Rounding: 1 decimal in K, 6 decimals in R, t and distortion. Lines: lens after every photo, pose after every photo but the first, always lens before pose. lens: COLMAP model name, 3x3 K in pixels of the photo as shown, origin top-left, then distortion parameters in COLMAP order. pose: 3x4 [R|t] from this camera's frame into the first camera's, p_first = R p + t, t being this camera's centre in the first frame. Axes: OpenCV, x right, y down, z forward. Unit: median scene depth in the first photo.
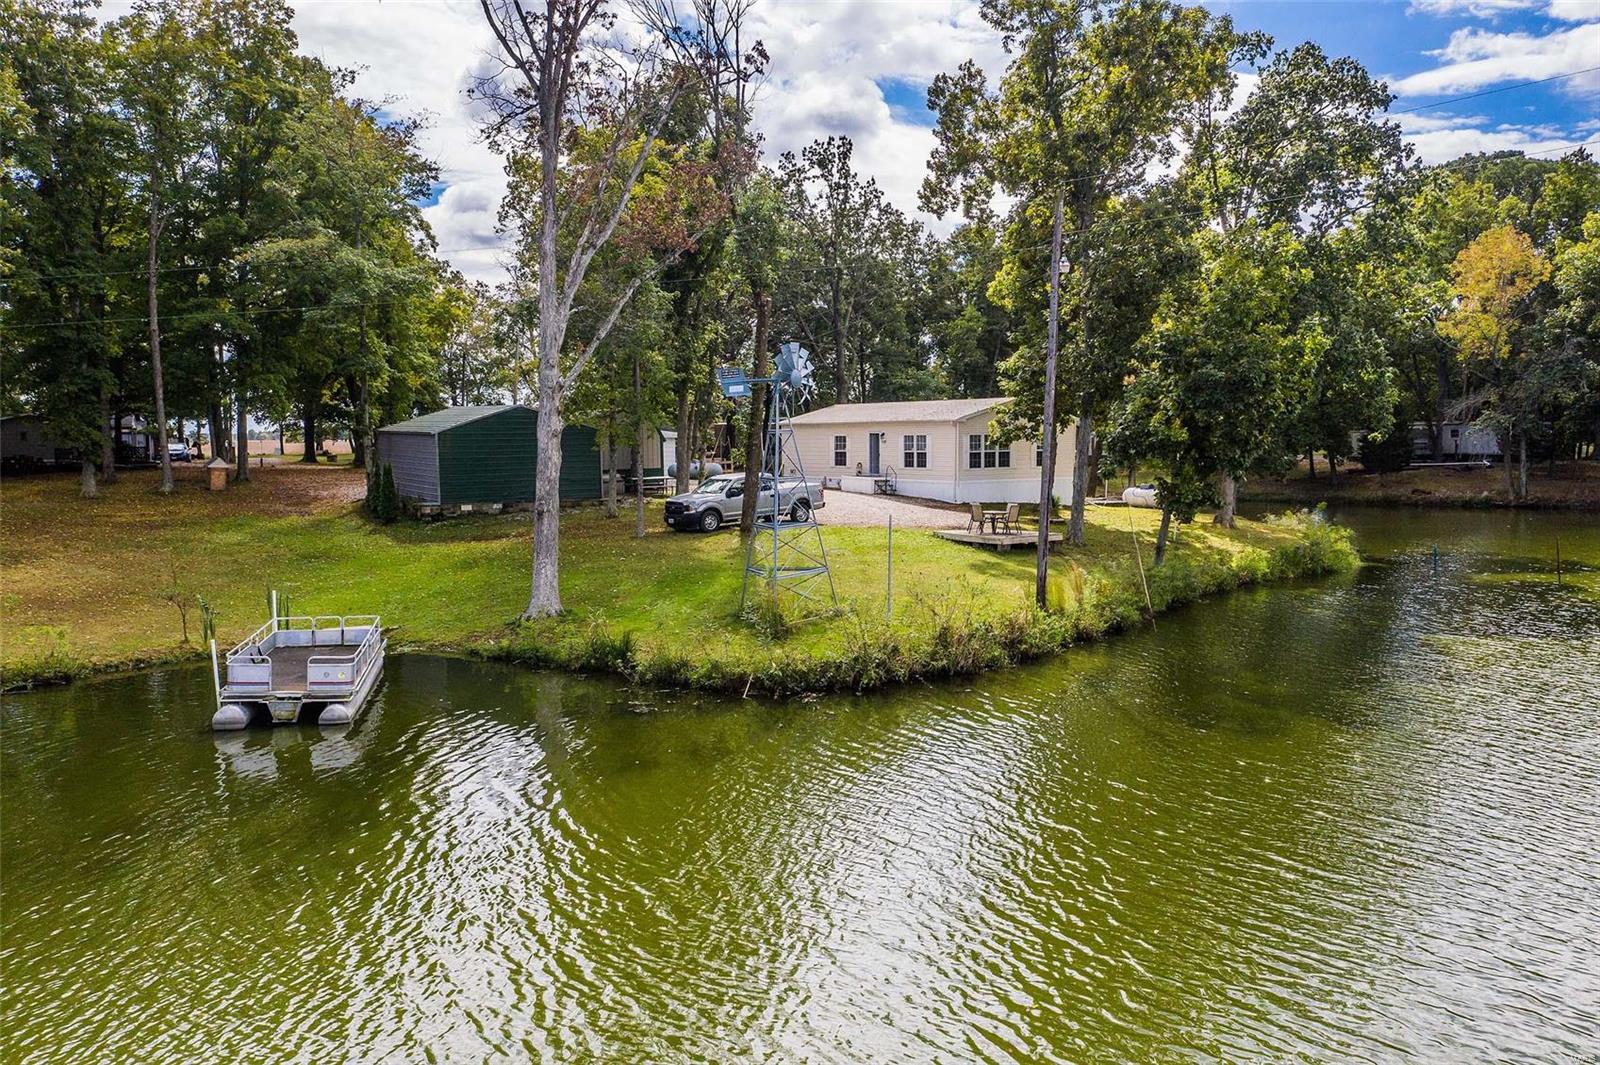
lens RADIAL K [[1264.6, 0, 796.5], [0, 1264.6, 511.6], [0, 0, 1]] dist [-0.024385, 0.009673]
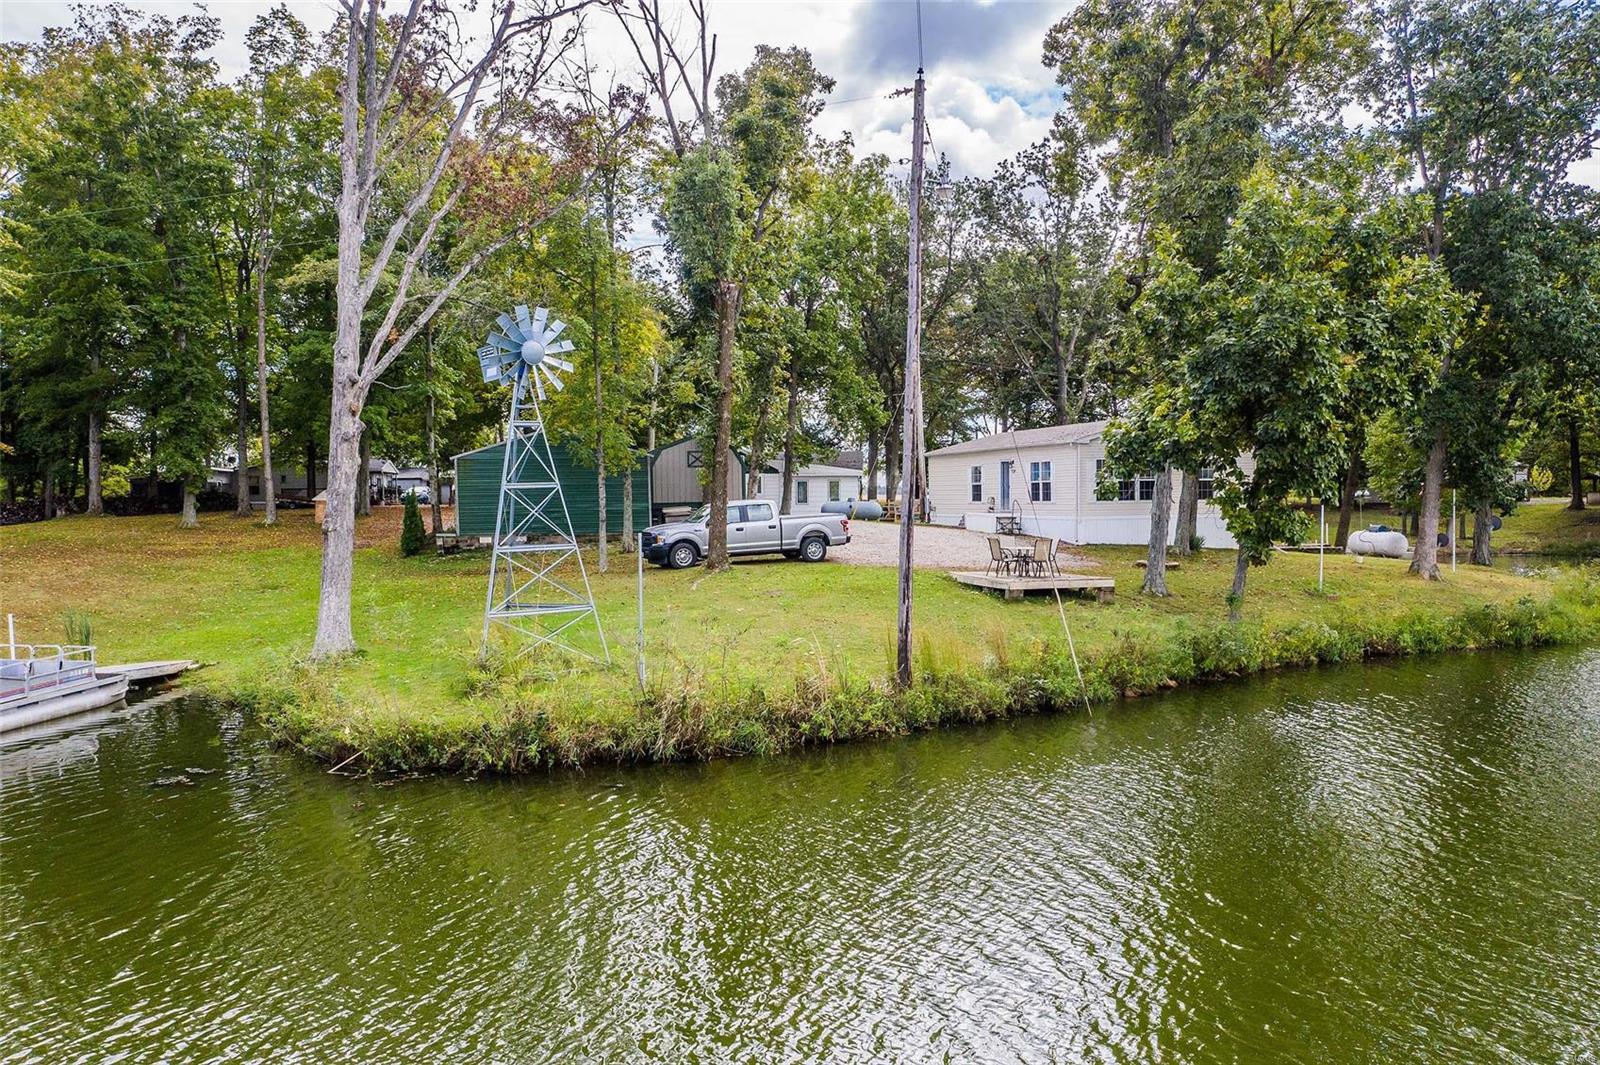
lens RADIAL K [[1264.6, 0, 796.5], [0, 1264.6, 511.6], [0, 0, 1]] dist [-0.024385, 0.009673]
pose [[0.951063, 0.002191, -0.308990, 0.198032], [-0.016557, 0.998900, -0.043877, 0.010601], [0.308554, 0.046846, 0.950053, 0.172511]]
